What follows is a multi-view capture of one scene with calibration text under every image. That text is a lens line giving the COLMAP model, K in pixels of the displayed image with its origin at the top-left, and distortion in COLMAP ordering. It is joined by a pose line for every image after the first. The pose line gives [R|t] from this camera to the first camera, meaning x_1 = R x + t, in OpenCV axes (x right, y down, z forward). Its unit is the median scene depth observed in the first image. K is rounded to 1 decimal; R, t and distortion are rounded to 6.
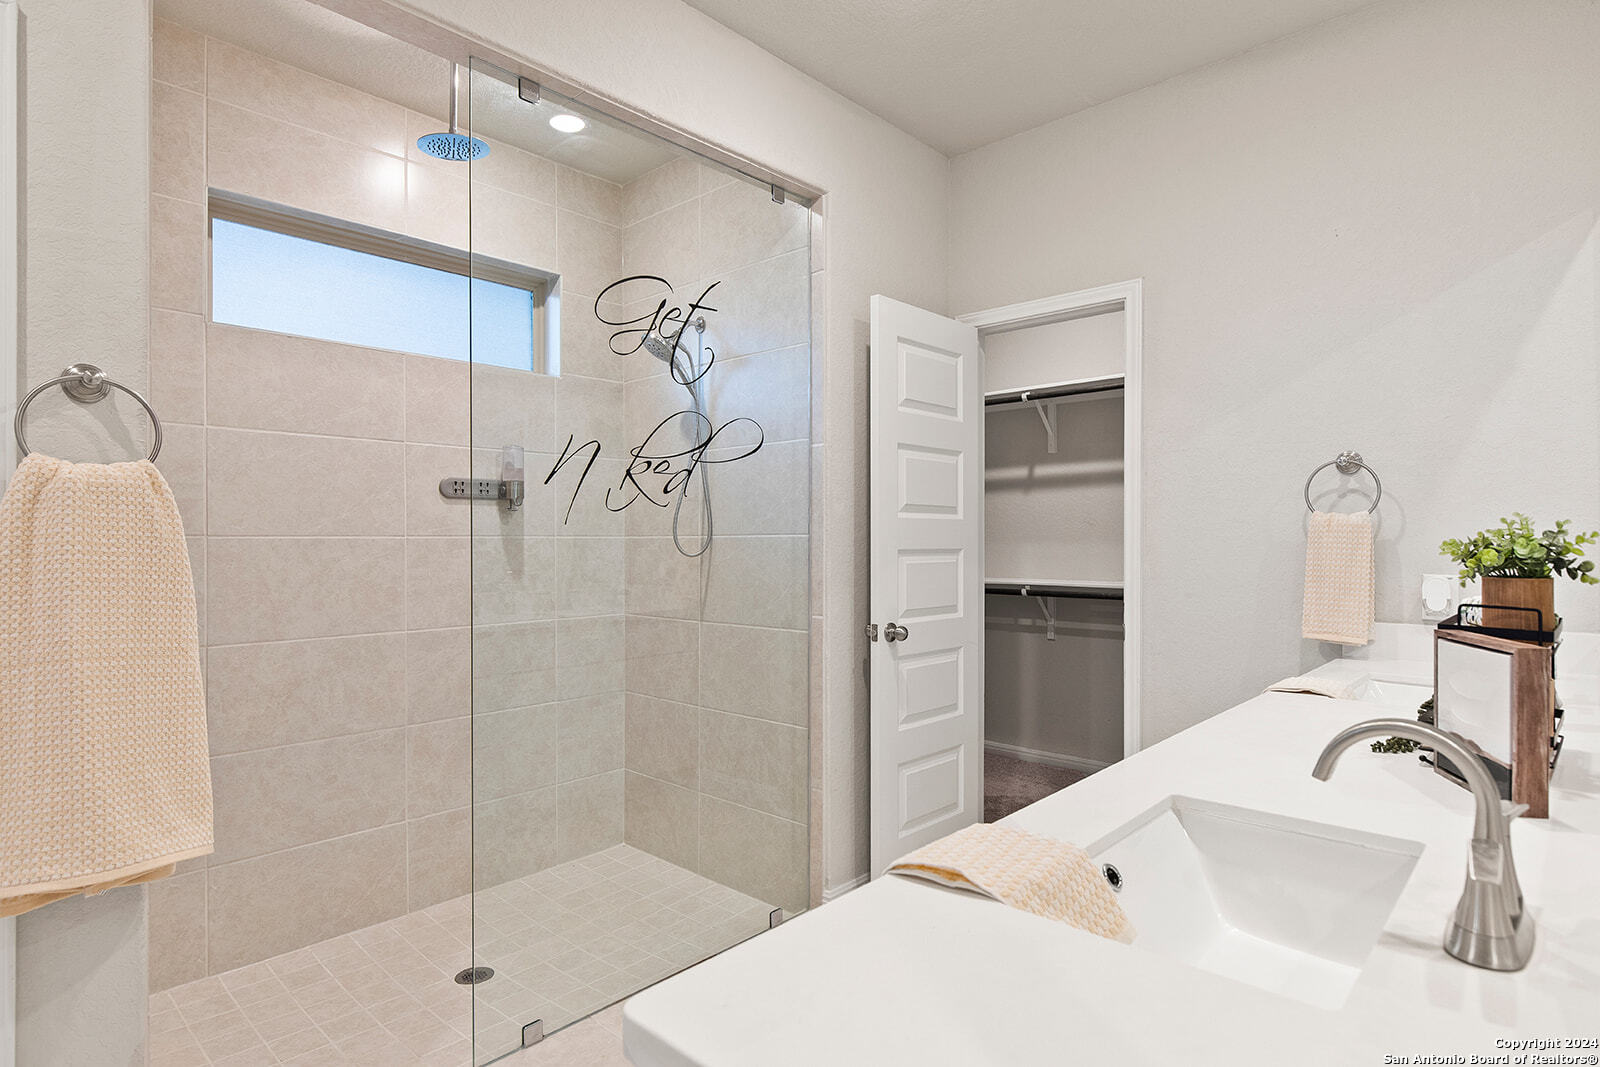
lens RADIAL K [[857.1, 0, 798.9], [0, 857.1, 540.4], [0, 0, 1]] dist [0.000849, -0.000234]
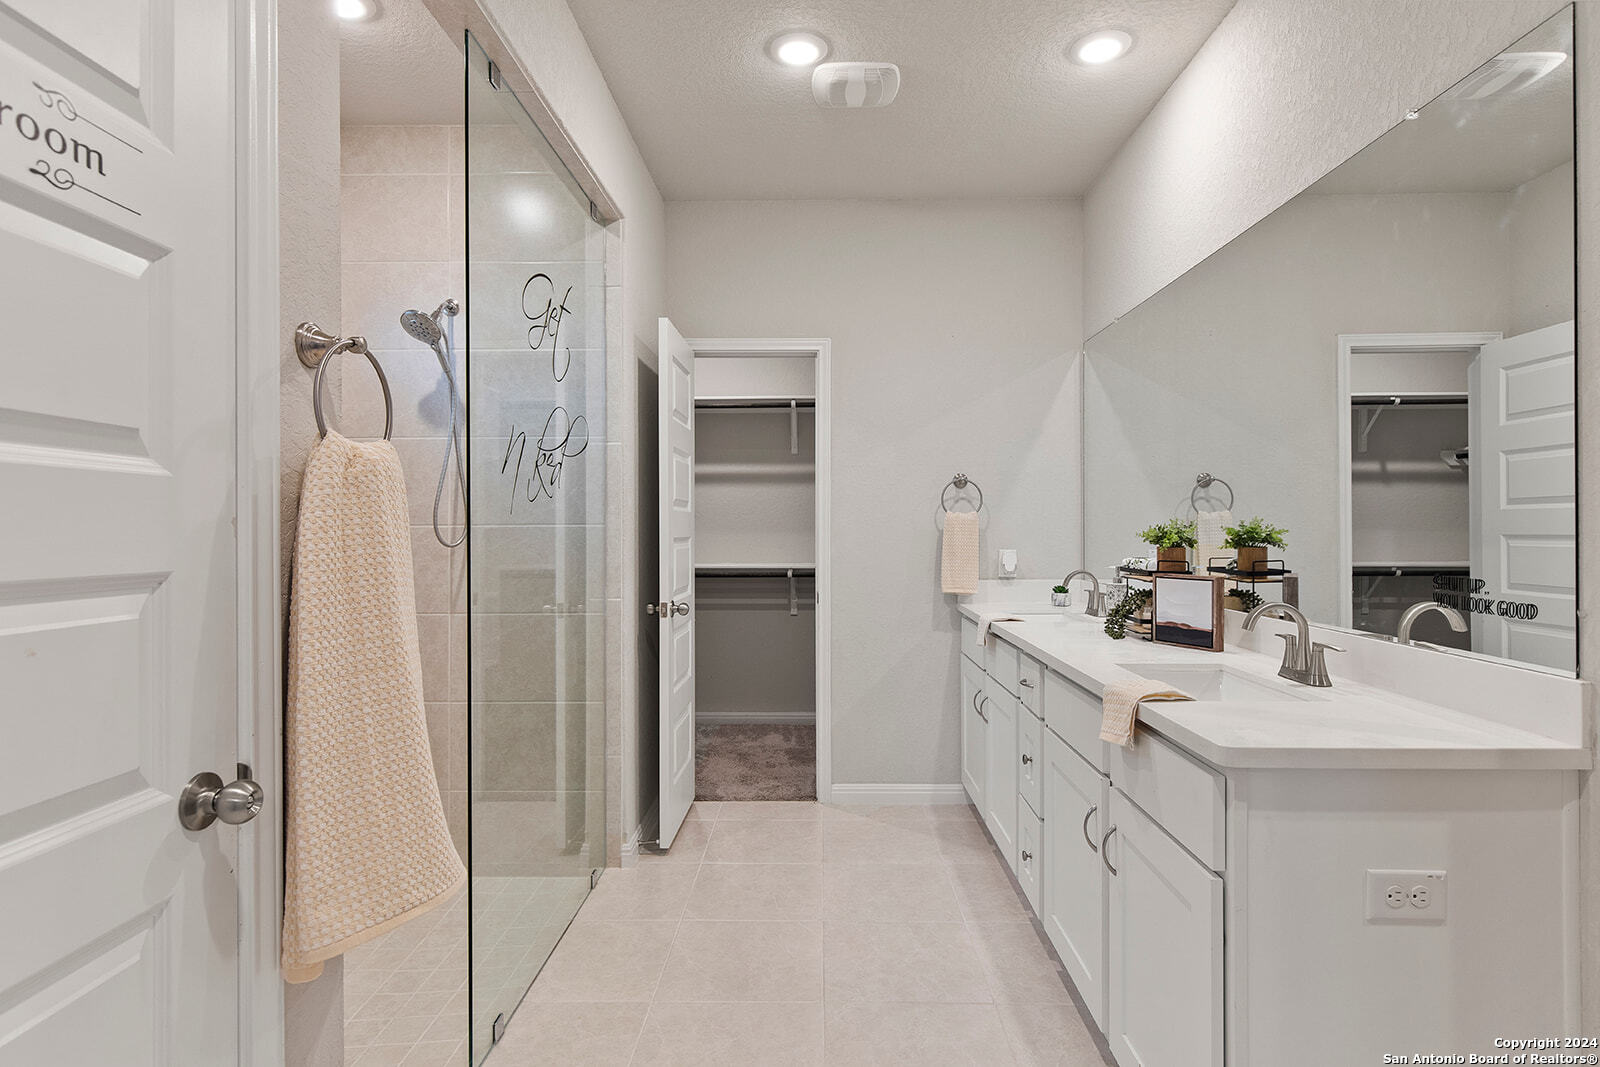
lens RADIAL K [[845.2, 0, 800.5], [0, 845.2, 526.2], [0, 0, 1]] dist [-0.003014, 0.000004]
pose [[0.741161, 0.001760, 0.671325, -0.533811], [0.000129, 0.999996, -0.002765, -0.001864], [-0.671328, 0.002136, 0.741158, 0.032582]]
